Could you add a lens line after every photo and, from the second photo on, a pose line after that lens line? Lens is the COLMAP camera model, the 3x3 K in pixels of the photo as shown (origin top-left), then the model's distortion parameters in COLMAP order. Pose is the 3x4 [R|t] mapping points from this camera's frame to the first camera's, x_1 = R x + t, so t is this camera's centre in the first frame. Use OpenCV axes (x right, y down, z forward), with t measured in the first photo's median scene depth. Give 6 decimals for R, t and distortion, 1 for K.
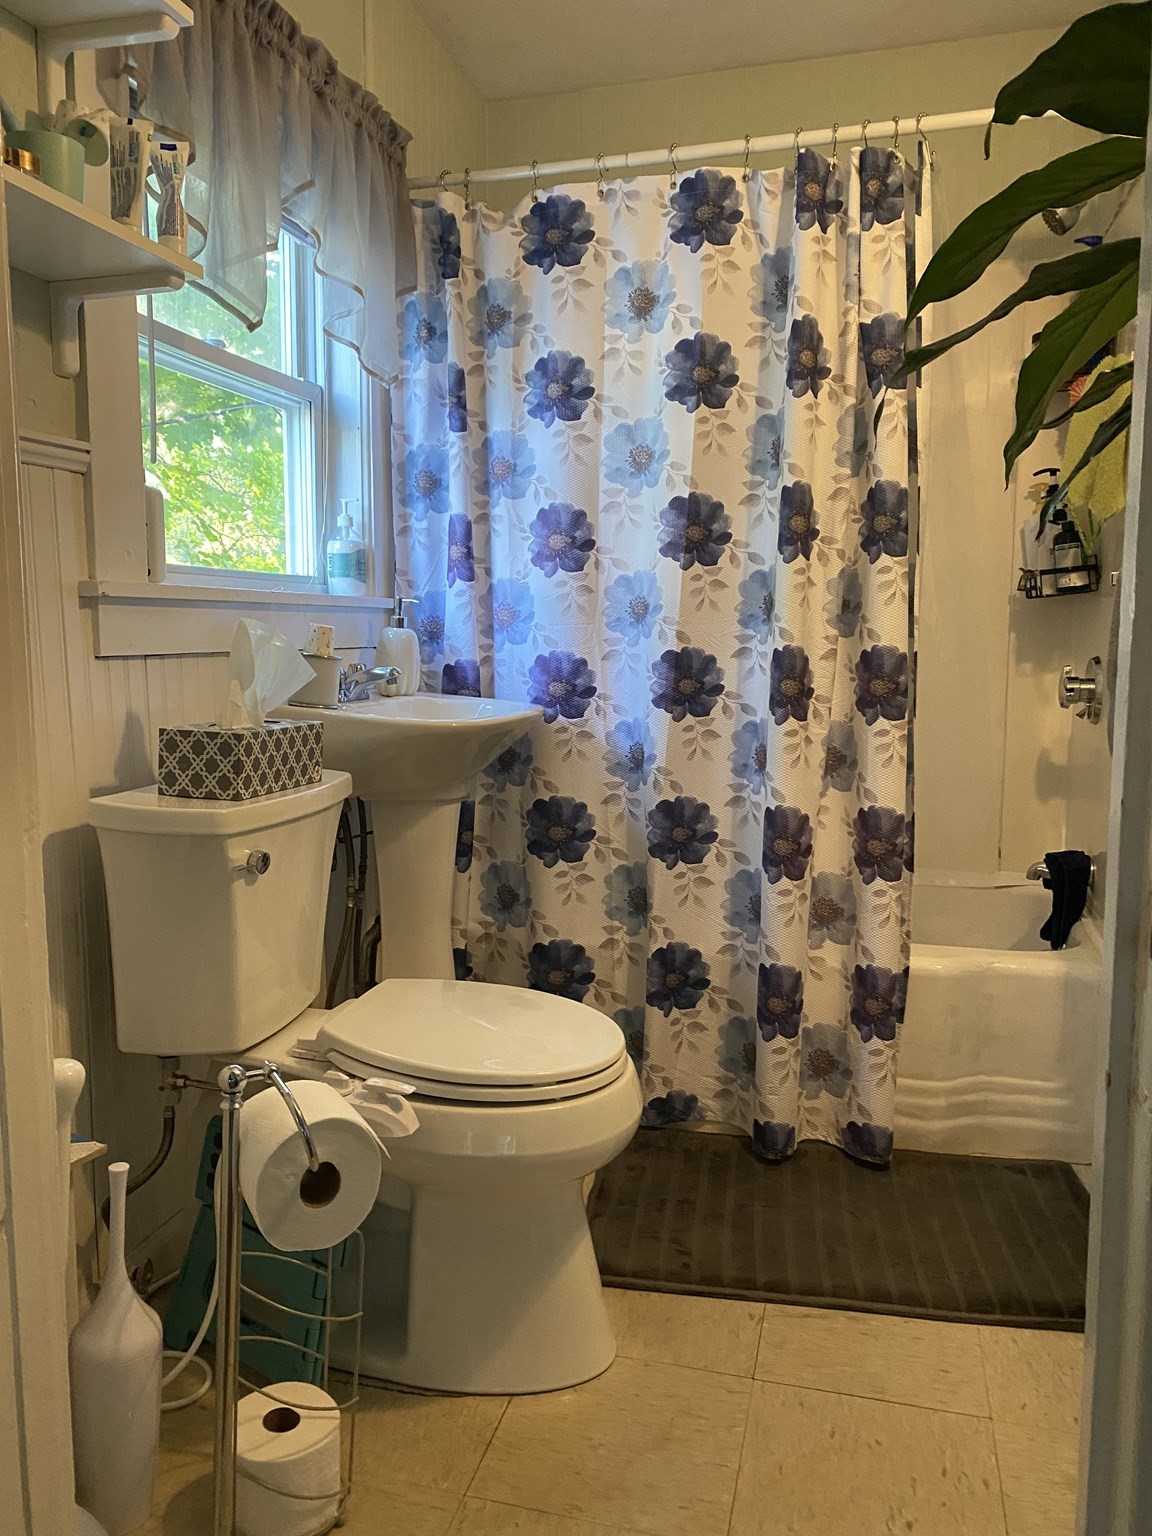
lens RADIAL K [[1155.2, 0, 576.0], [0, 1155.2, 768.0], [0, 0, 1]] dist [0.130081, -0.268611]
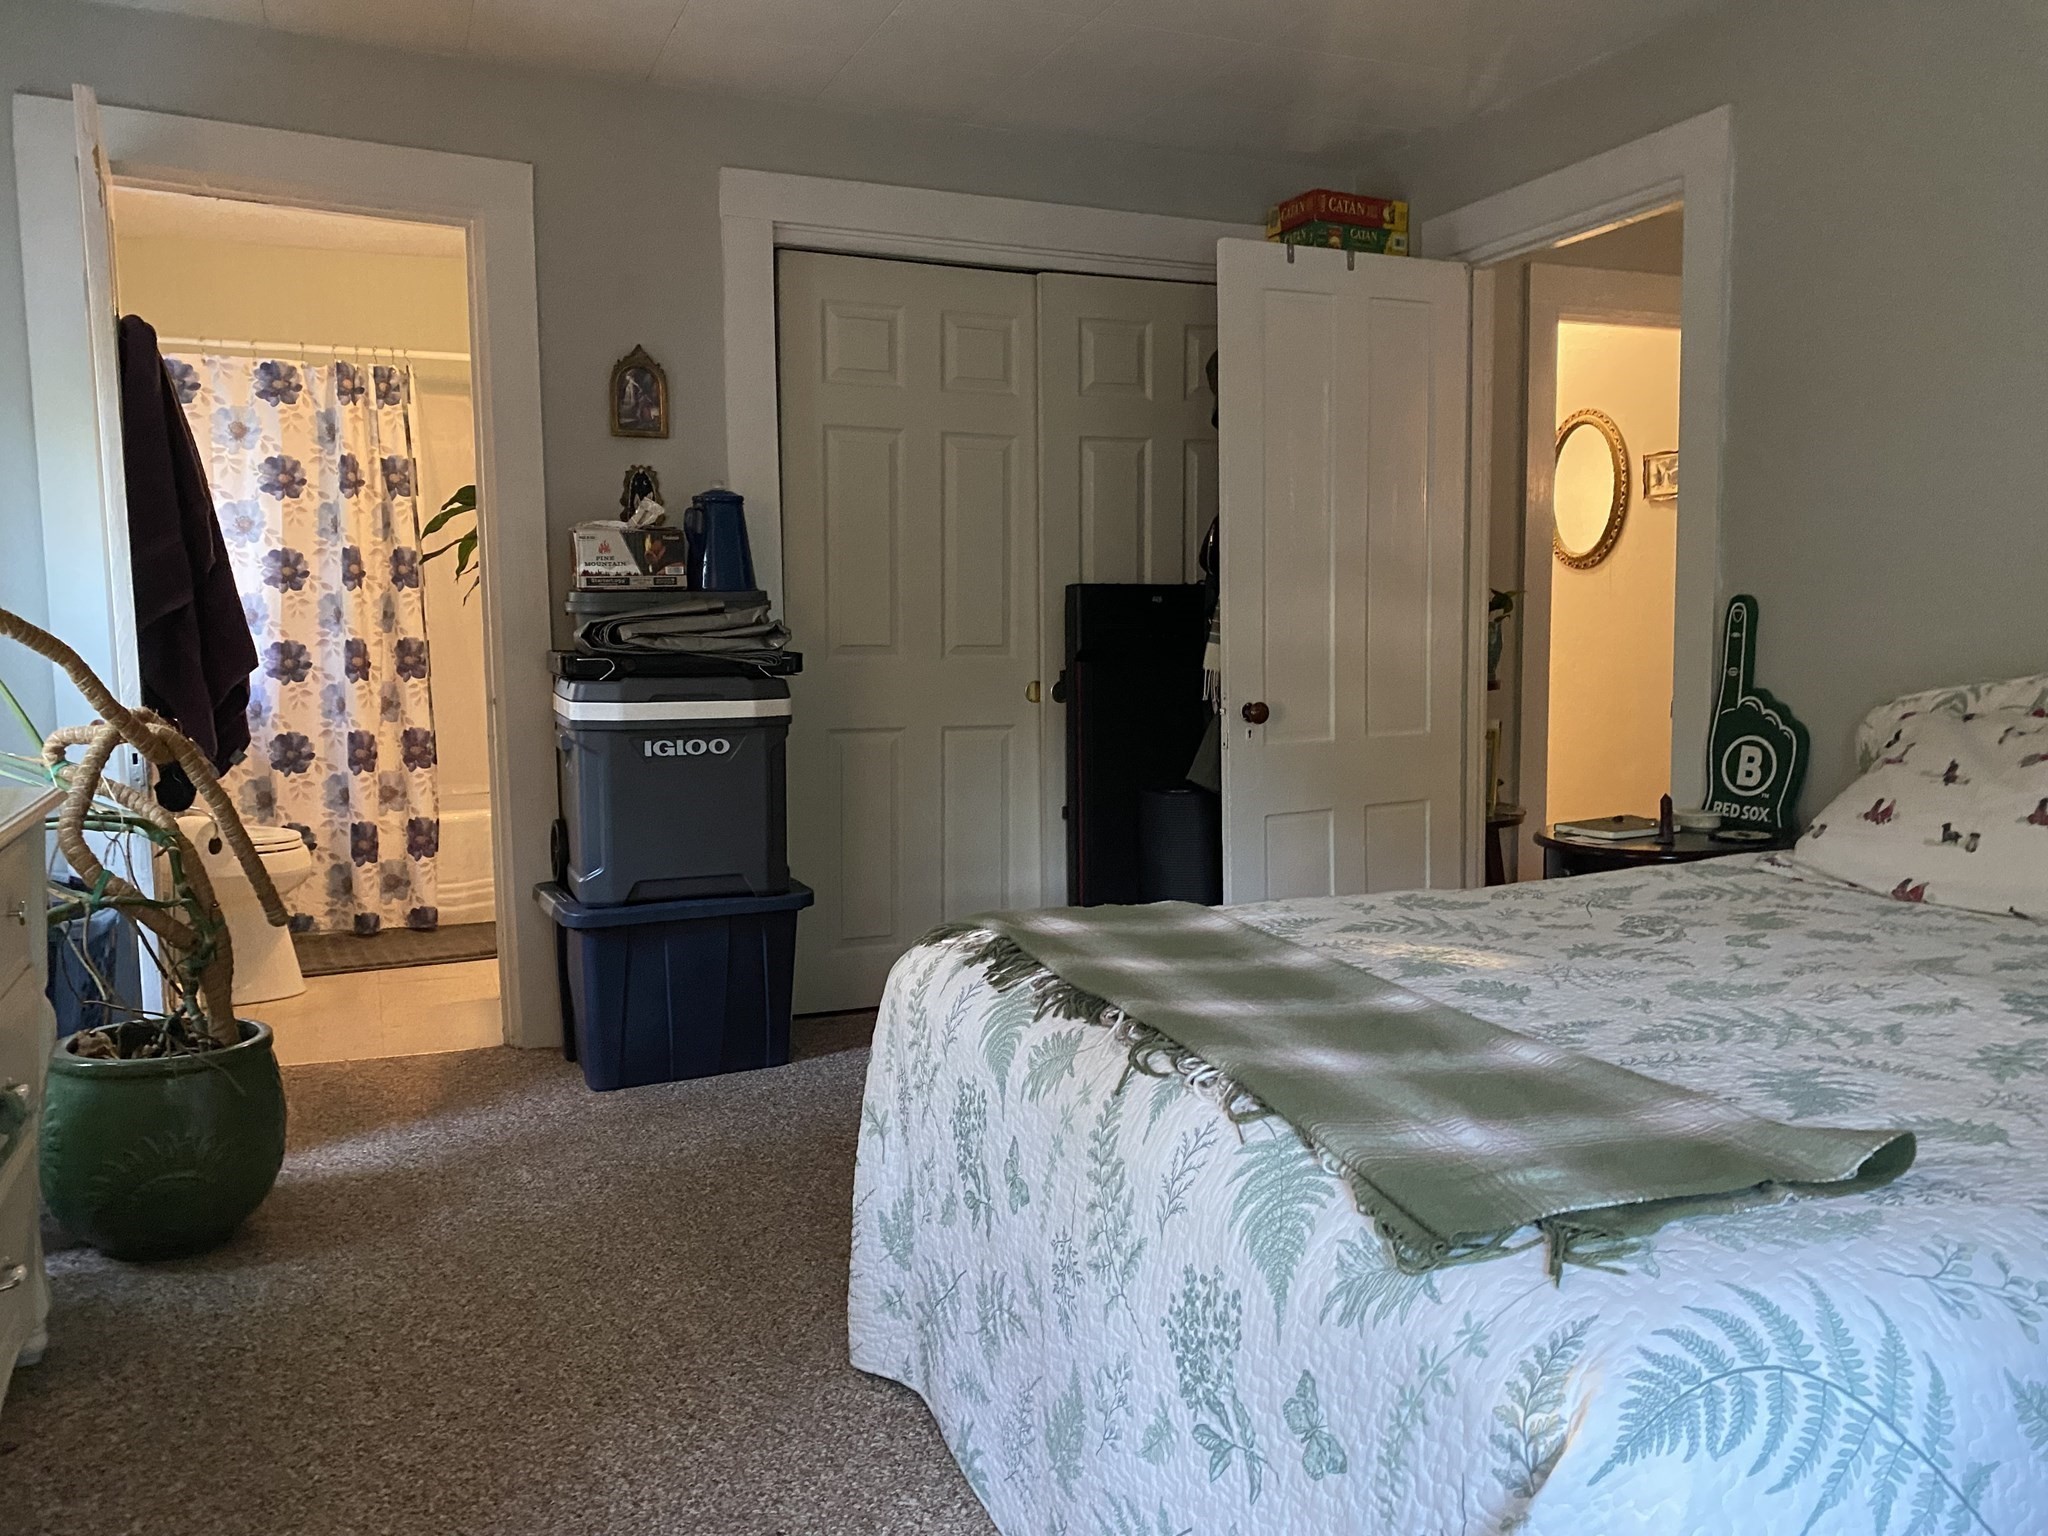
lens RADIAL K [[1553.9, 0, 1024.0], [0, 1553.9, 768.0], [0, 0, 1]] dist [0.000563, -0.022523]
pose [[0.795897, -0.068618, 0.601531, -0.419477], [0.081471, 0.996658, 0.005896, 0.152476], [-0.599925, 0.044314, 0.798828, -1.411526]]
